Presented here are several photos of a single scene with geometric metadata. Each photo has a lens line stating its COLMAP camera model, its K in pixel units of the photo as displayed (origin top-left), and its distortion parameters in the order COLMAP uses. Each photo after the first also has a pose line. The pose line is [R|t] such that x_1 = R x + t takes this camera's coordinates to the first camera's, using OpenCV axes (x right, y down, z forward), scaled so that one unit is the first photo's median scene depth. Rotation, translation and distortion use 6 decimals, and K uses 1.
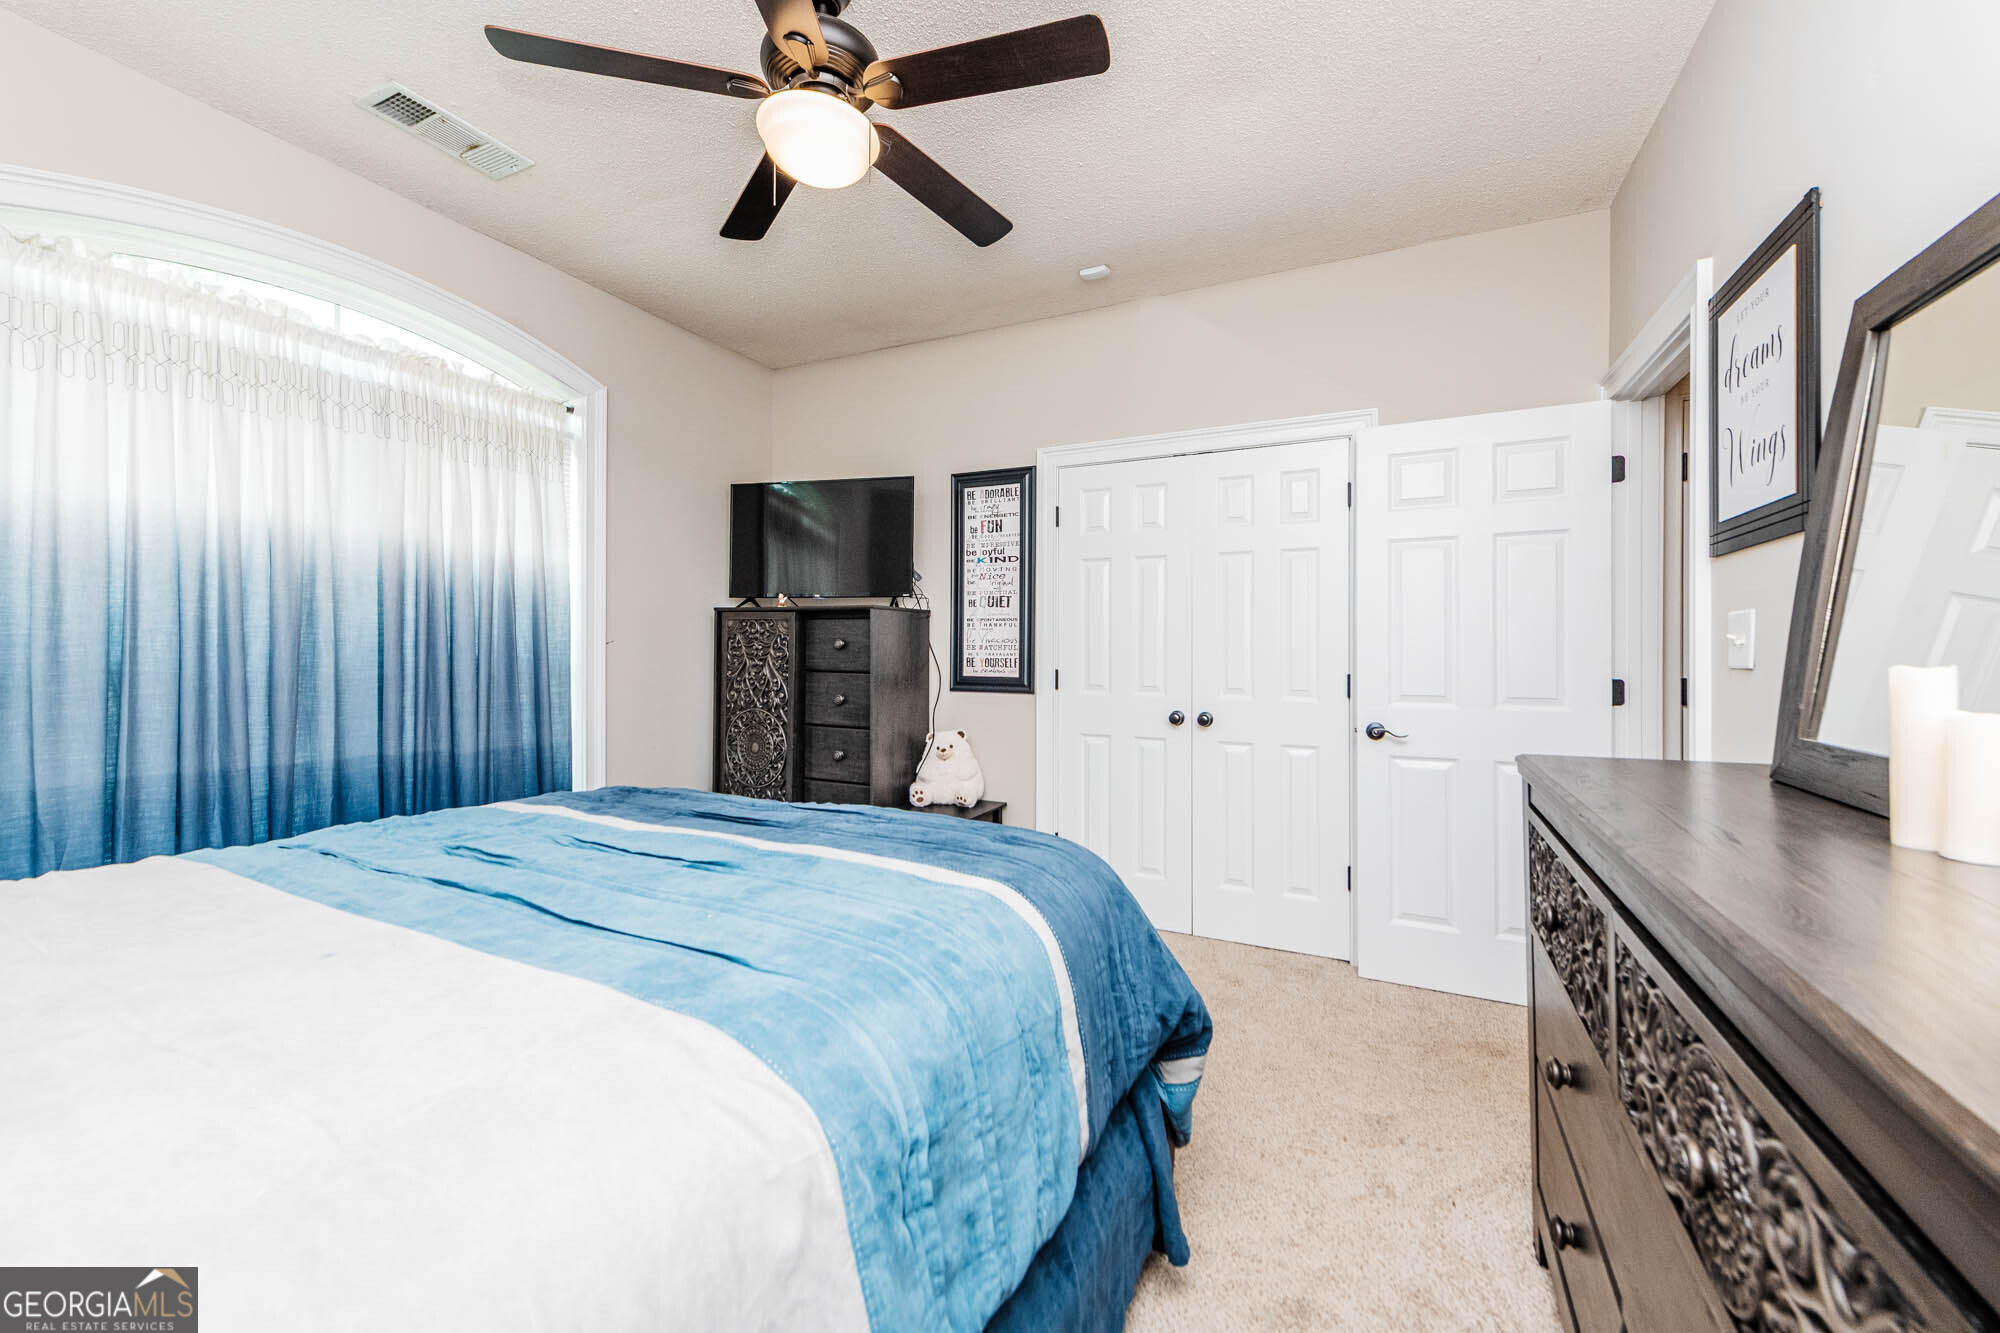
lens RADIAL K [[826.7, 0, 990.3], [0, 826.7, 643.3], [0, 0, 1]] dist [0.085680, -0.000149]
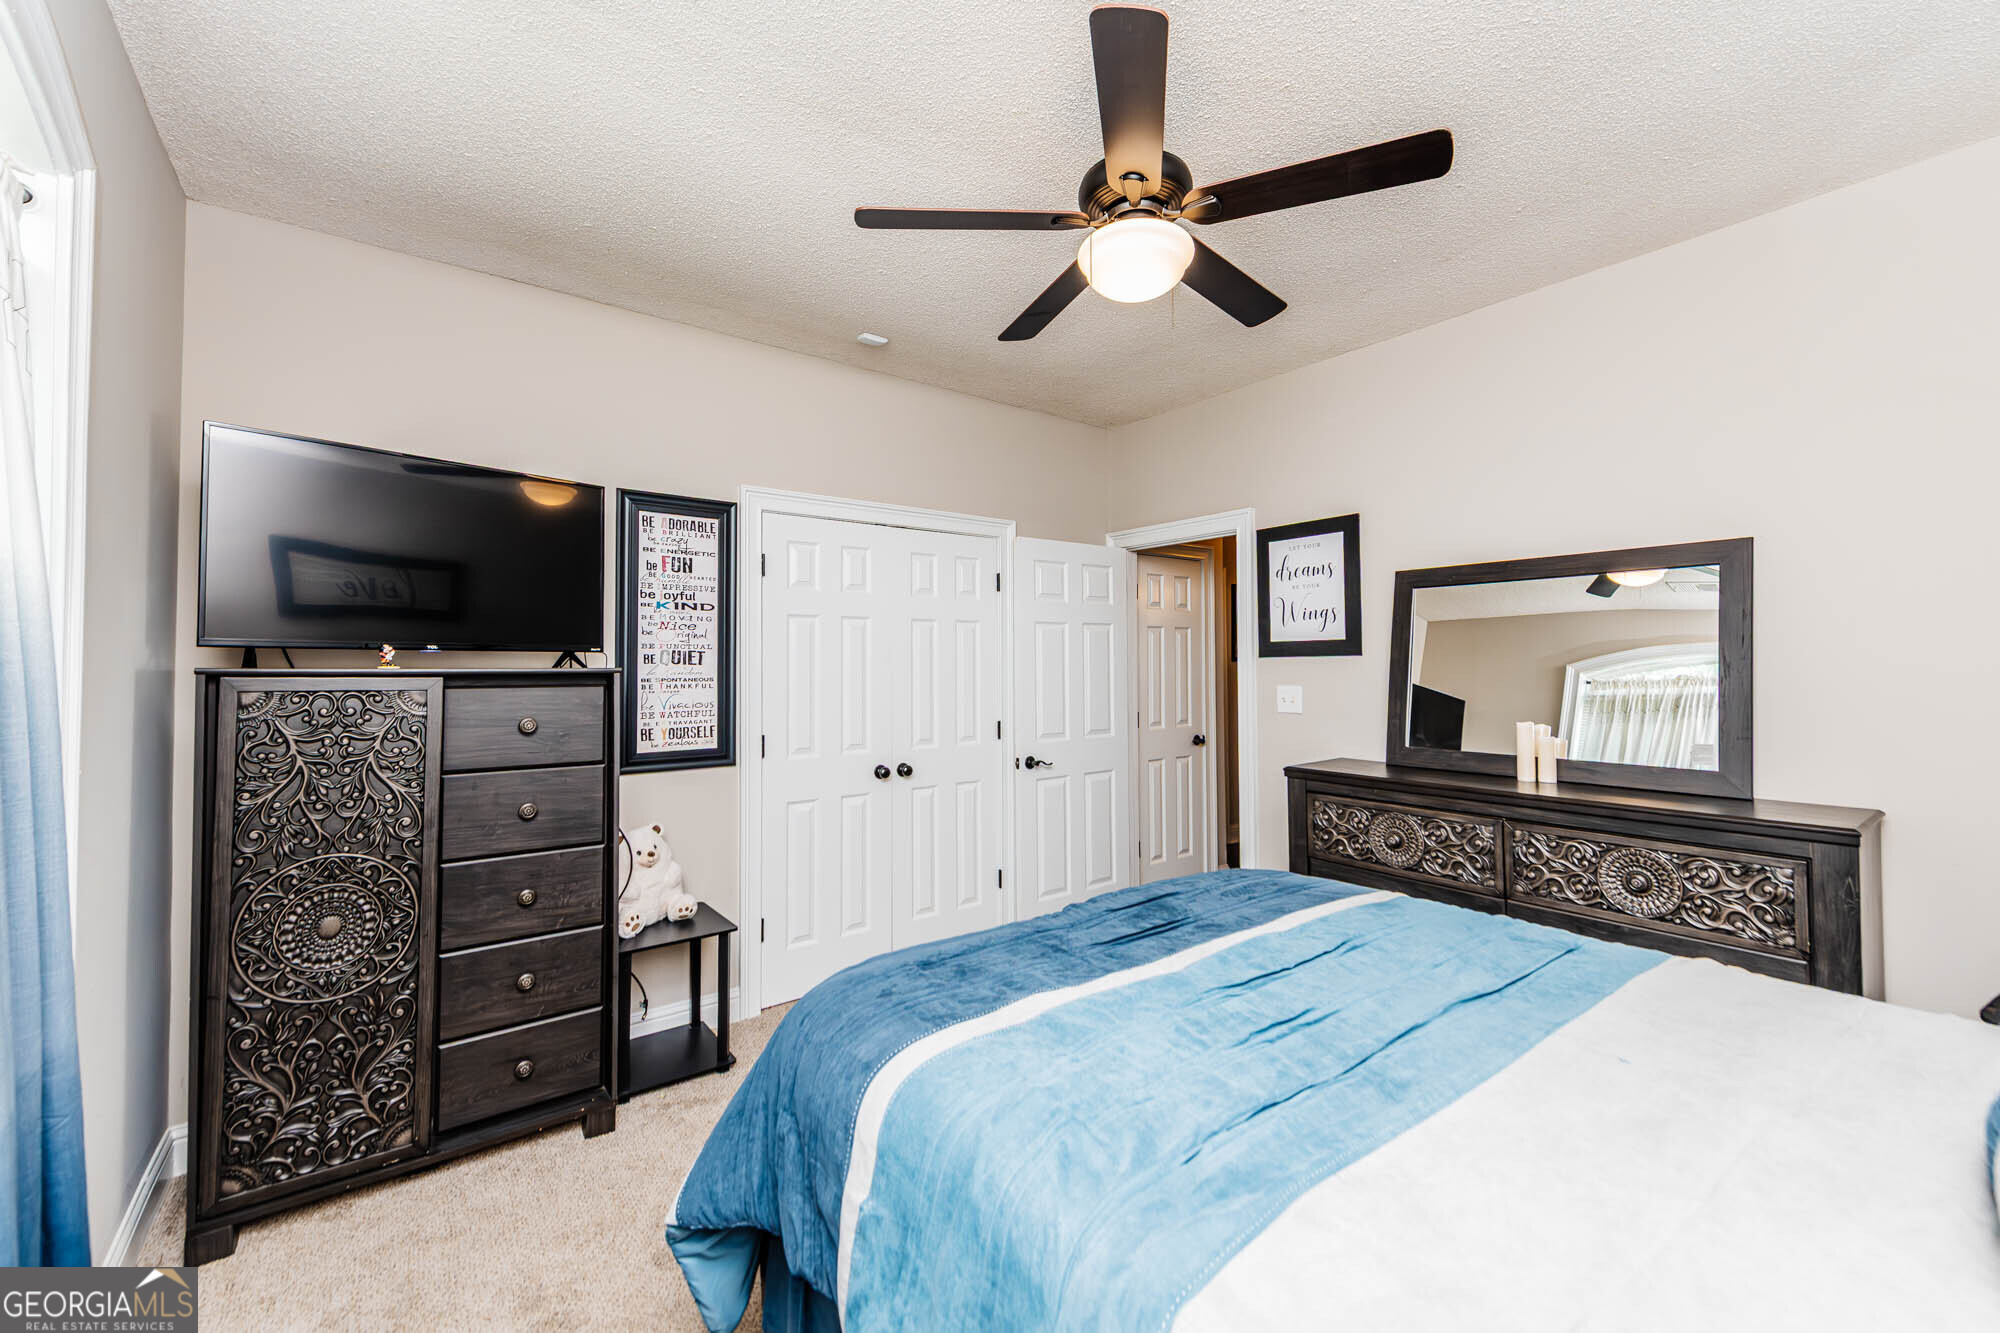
lens RADIAL K [[801.3, 0, 1019.6], [0, 801.3, 643.7], [0, 0, 1]] dist [0.000984, -0.000789]
pose [[0.429076, 0.016695, 0.903114, -0.569278], [0.002604, 0.999802, -0.019720, -0.048112], [-0.903265, 0.010813, 0.428947, 0.367170]]
